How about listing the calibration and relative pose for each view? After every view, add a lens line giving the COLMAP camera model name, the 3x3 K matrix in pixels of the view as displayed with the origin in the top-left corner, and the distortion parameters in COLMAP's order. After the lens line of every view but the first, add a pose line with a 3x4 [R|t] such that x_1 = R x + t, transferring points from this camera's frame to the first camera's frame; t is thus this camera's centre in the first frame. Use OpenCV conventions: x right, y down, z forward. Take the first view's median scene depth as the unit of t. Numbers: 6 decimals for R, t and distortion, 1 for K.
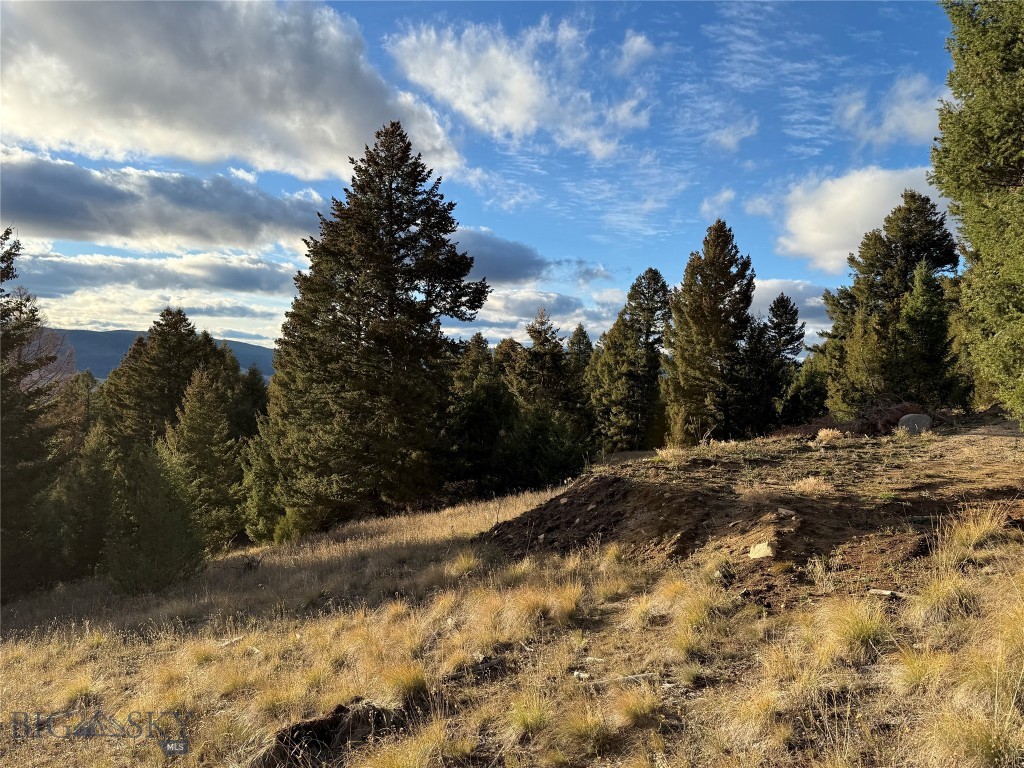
lens RADIAL K [[824.3, 0, 509.5], [0, 824.3, 393.2], [0, 0, 1]] dist [0.079142, -0.136376]
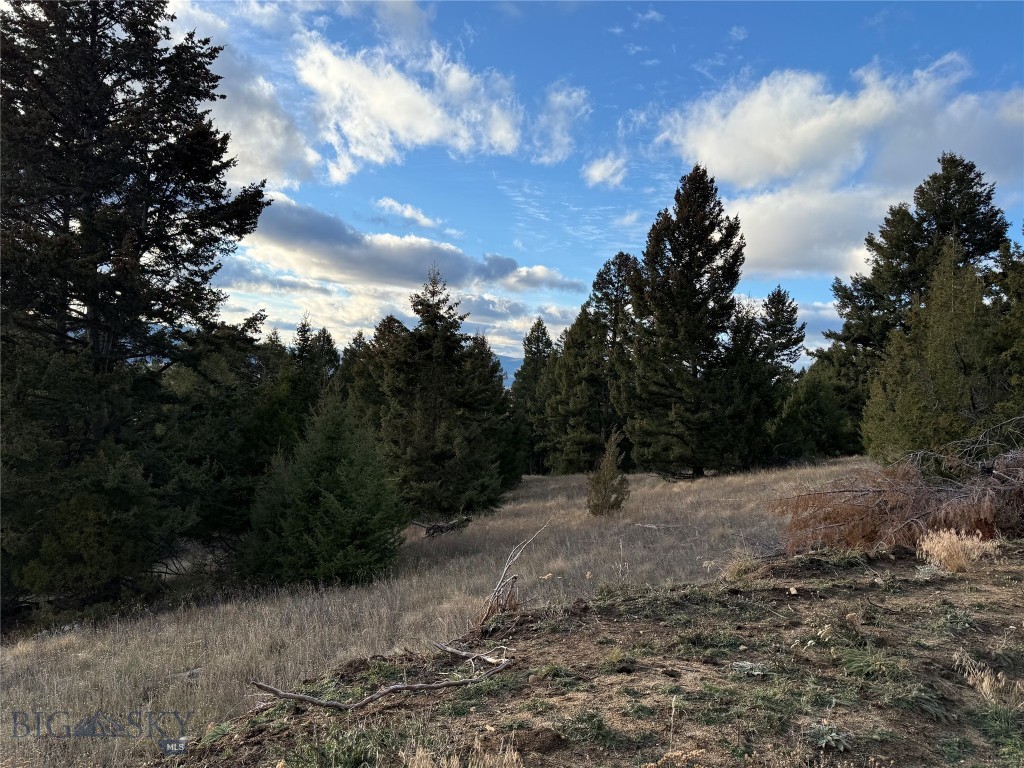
lens RADIAL K [[824.3, 0, 507.5], [0, 824.3, 387.9], [0, 0, 1]] dist [0.079142, -0.136376]
pose [[0.999112, 0.040989, 0.009727, 0.086157], [-0.040858, 0.999076, -0.013349, 0.000641], [-0.010265, 0.012939, 0.999864, 0.277247]]
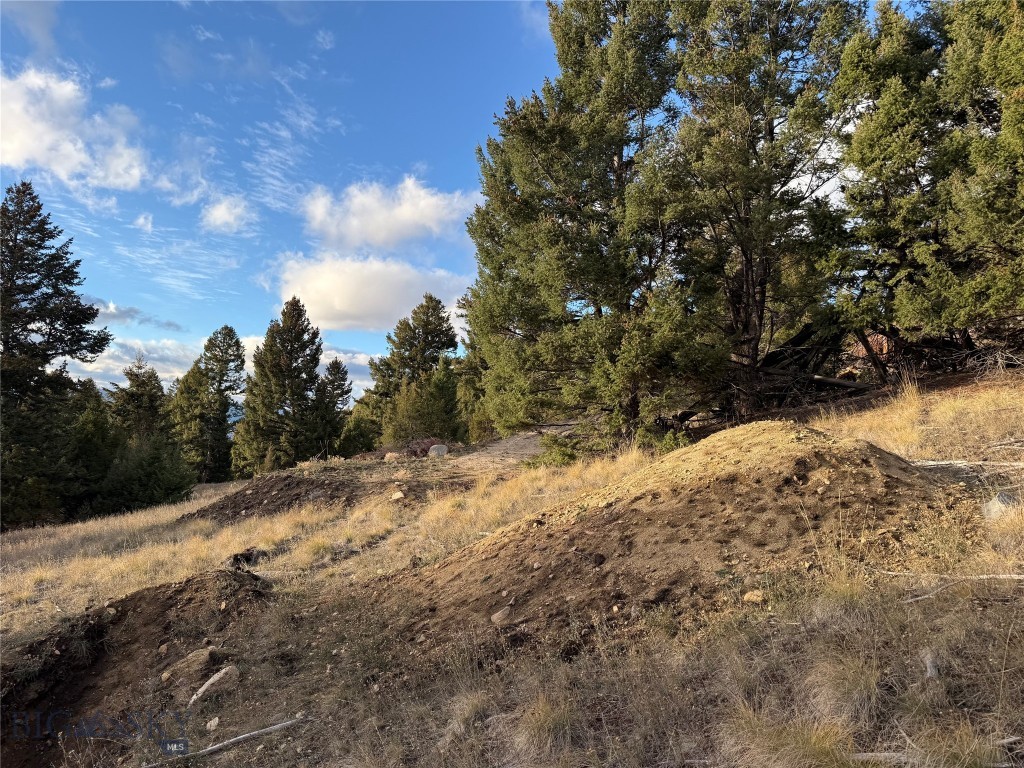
lens RADIAL K [[702.1, 0, 554.3], [0, 702.1, 391.6], [0, 0, 1]] dist [-0.030257, -0.008686]
pose [[0.801329, 0.053760, 0.595804, -0.062231], [-0.014392, 0.997398, -0.070639, 0.006321], [-0.598051, 0.048030, 0.800018, -0.093113]]
